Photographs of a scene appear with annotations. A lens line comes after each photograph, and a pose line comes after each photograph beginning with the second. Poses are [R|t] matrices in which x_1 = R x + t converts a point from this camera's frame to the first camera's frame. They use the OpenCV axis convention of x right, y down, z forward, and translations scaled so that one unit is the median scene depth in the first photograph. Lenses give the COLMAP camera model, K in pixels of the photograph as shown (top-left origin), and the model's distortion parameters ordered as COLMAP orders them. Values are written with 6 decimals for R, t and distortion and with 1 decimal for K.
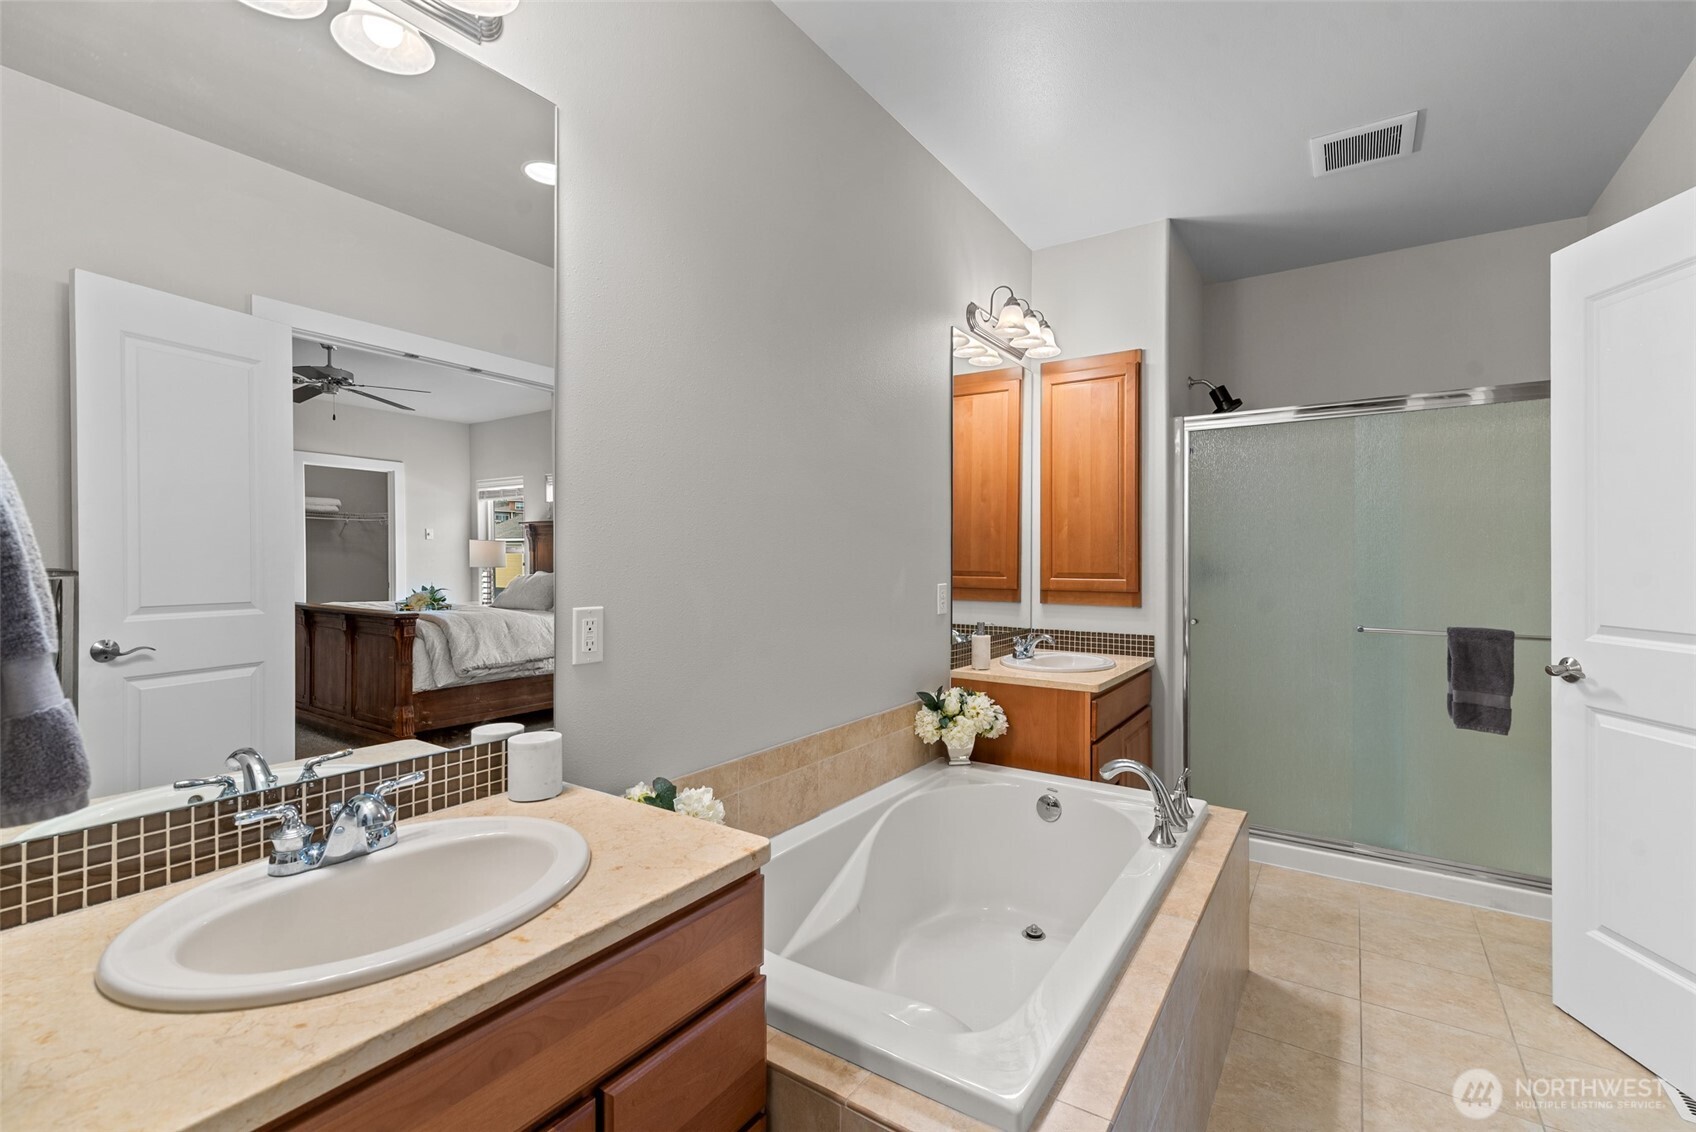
lens RADIAL K [[740.4, 0, 857.3], [0, 740.4, 576.5], [0, 0, 1]] dist [-0.000149, -0.000520]
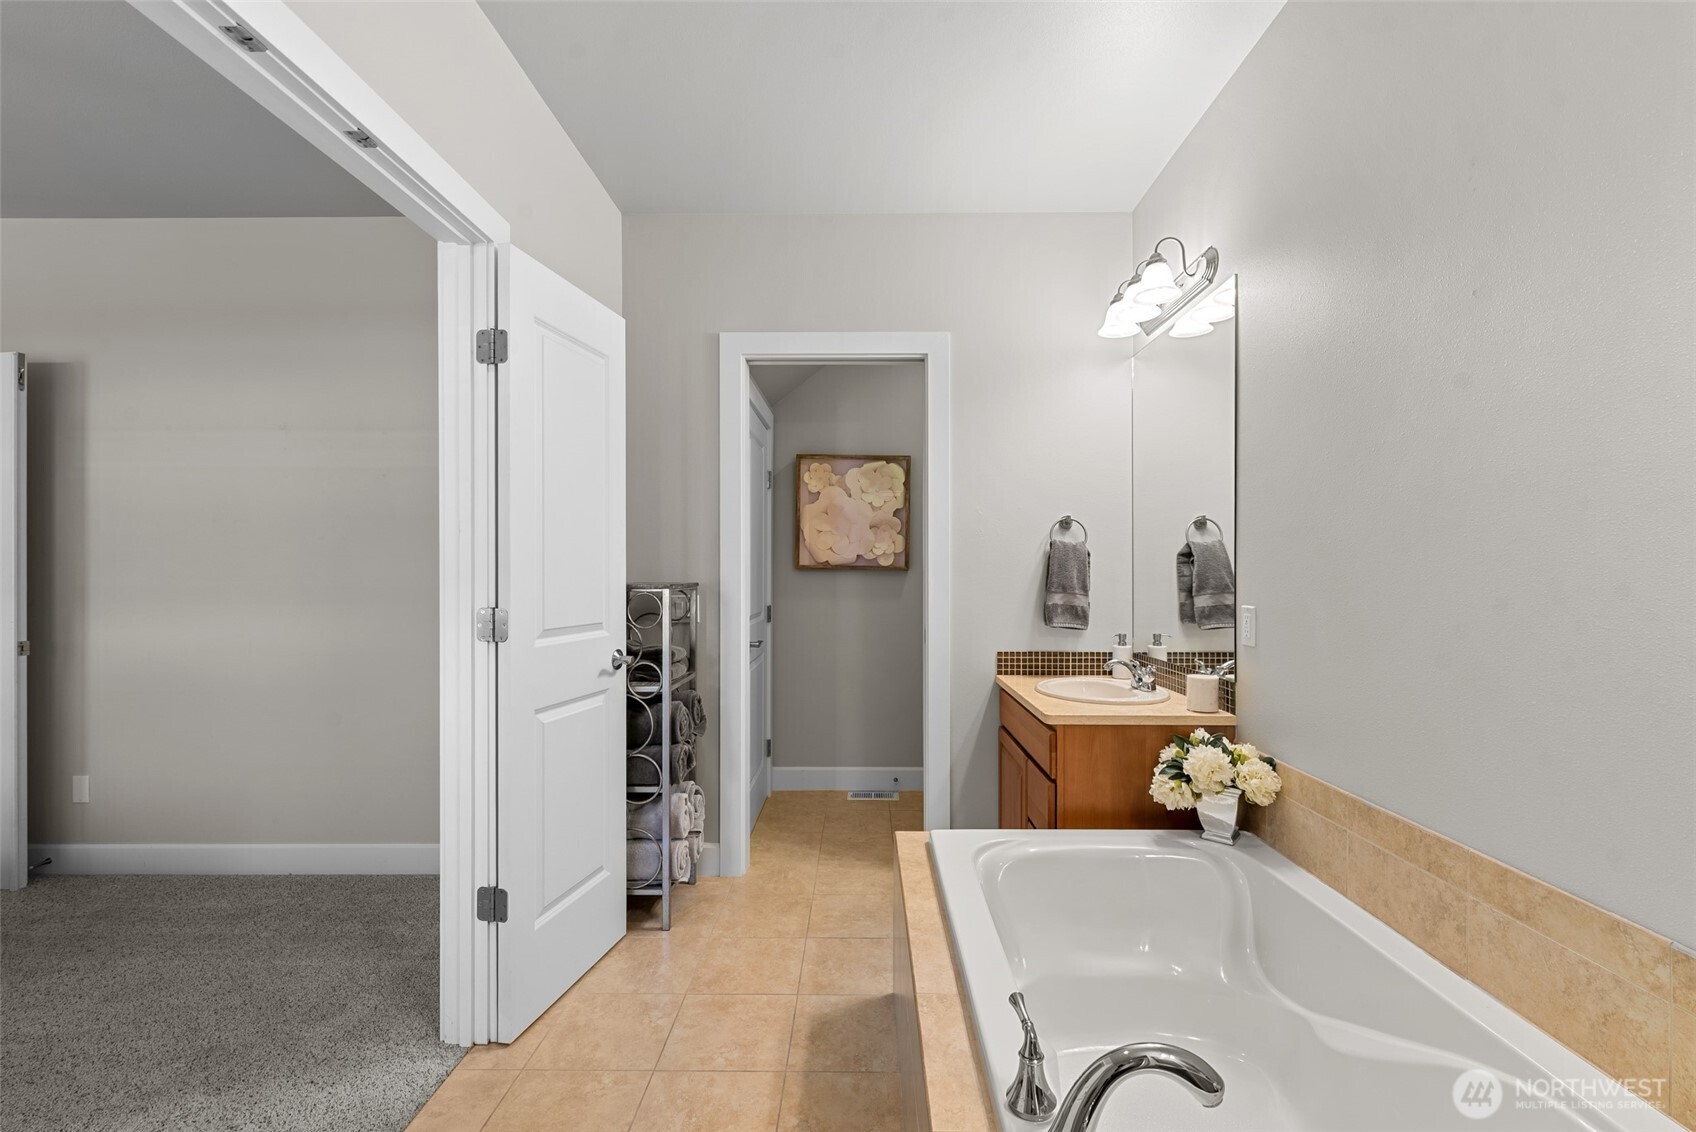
lens RADIAL K [[731.6, 0, 858.7], [0, 731.6, 563.7], [0, 0, 1]] dist [0.001332, -0.000014]
pose [[-0.835331, -0.005487, -0.549720, 0.684296], [-0.012433, 0.999883, 0.008913, -0.029961], [0.549607, 0.014280, -0.835301, 1.157344]]
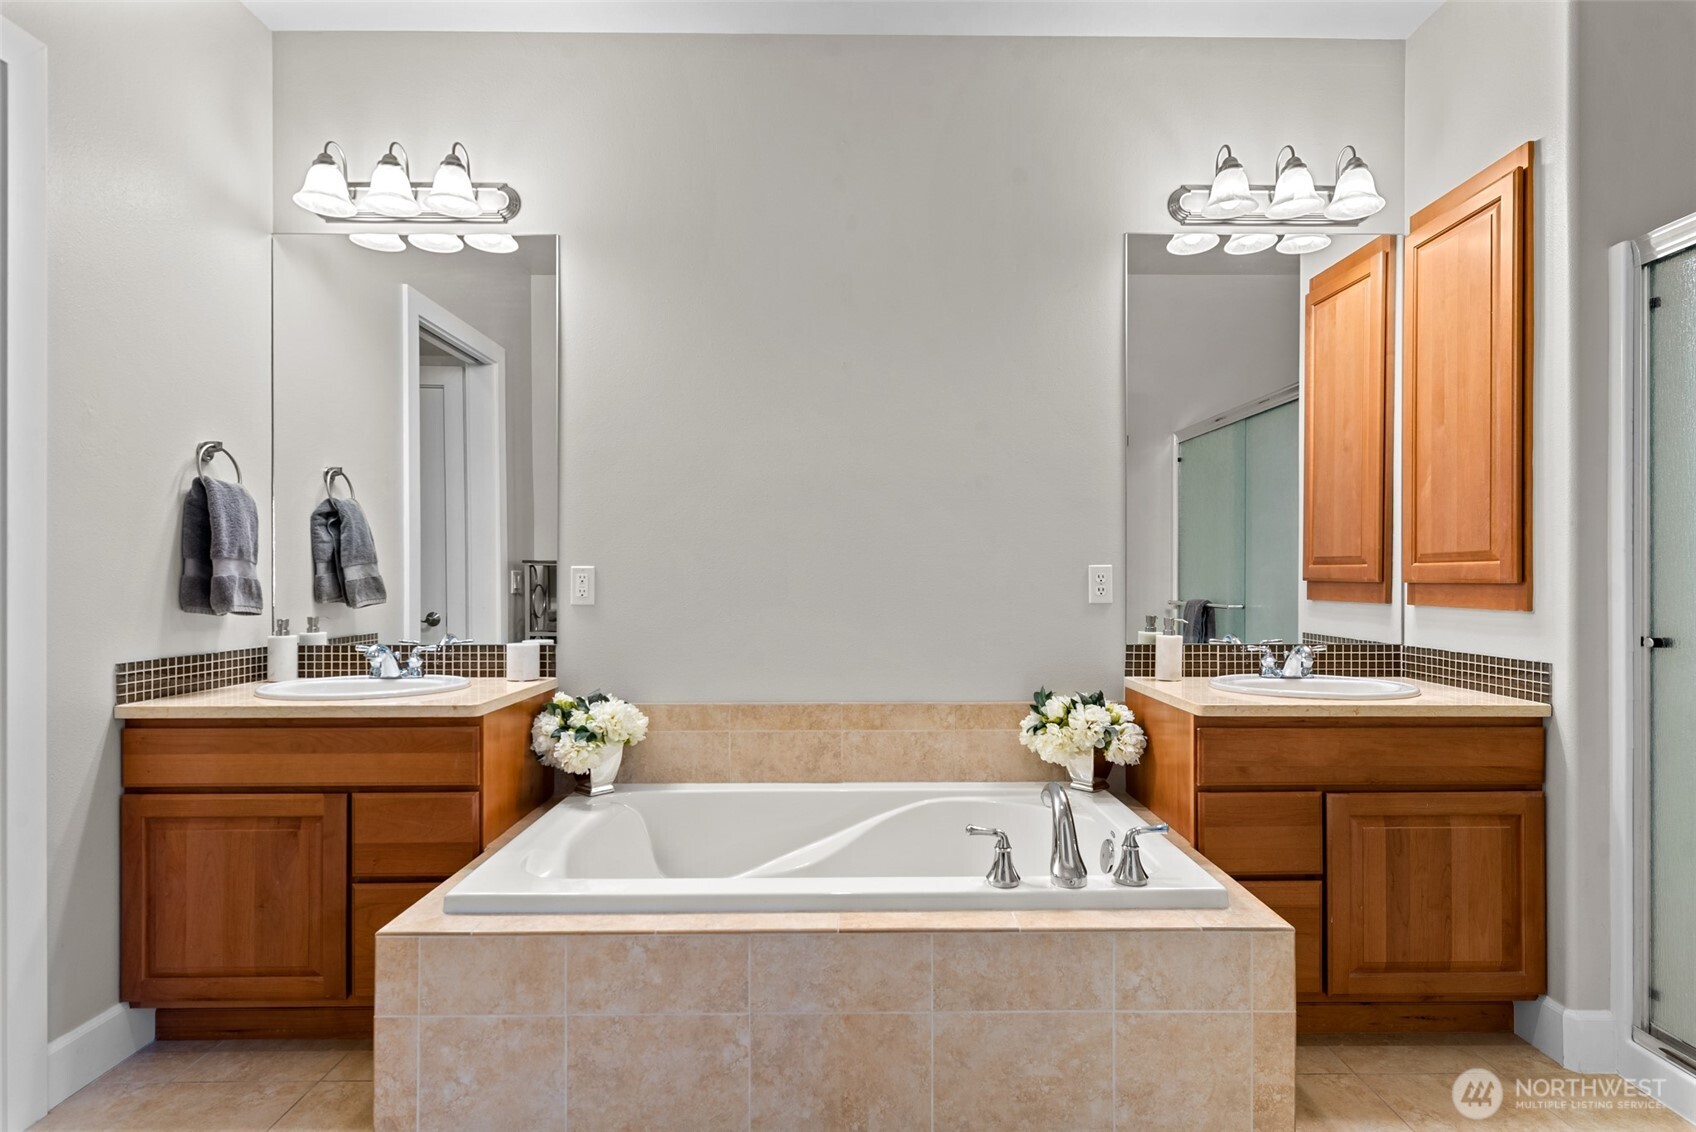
lens RADIAL K [[883.0, 0, 849.0], [0, 883.0, 574.8], [0, 0, 1]] dist [0.019911, 0.000151]
pose [[0.562066, -0.003888, -0.827083, 0.916098], [-0.018145, 0.999690, -0.017030, 0.049785], [0.826893, 0.024579, 0.561821, 0.290355]]
